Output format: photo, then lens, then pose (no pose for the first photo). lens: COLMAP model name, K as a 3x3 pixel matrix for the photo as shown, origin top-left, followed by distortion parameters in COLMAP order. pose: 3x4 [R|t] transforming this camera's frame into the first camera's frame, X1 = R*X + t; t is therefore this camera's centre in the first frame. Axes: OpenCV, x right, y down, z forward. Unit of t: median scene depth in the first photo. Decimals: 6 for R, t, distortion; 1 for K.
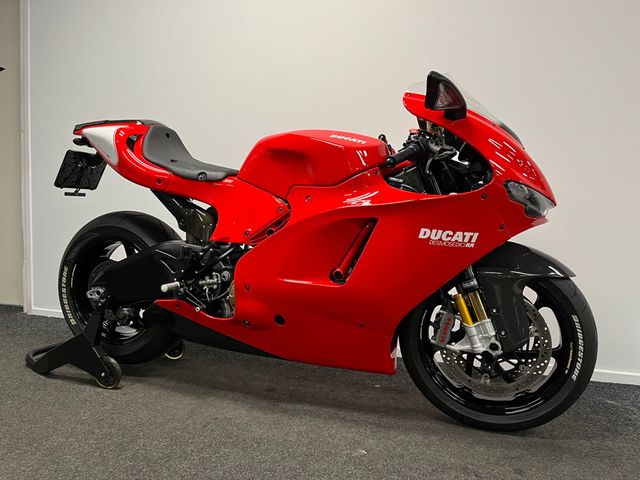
lens RADIAL K [[475.8, 0, 320.0], [0, 475.8, 240.0], [0, 0, 1]] dist [-0.001354, -0.002436]
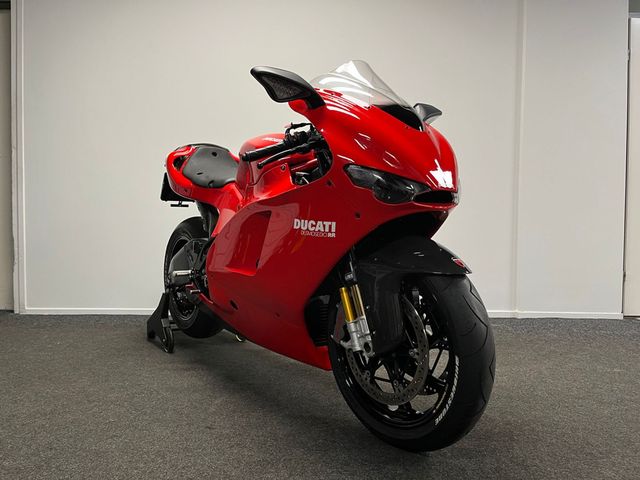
lens RADIAL K [[475.8, 0, 320.0], [0, 475.8, 240.0], [0, 0, 1]] dist [-0.001354, -0.002436]
pose [[0.826639, -0.003563, -0.562721, 0.761247], [-0.015891, 0.999433, -0.029673, 0.045521], [0.562508, 0.033471, 0.826114, 0.174847]]
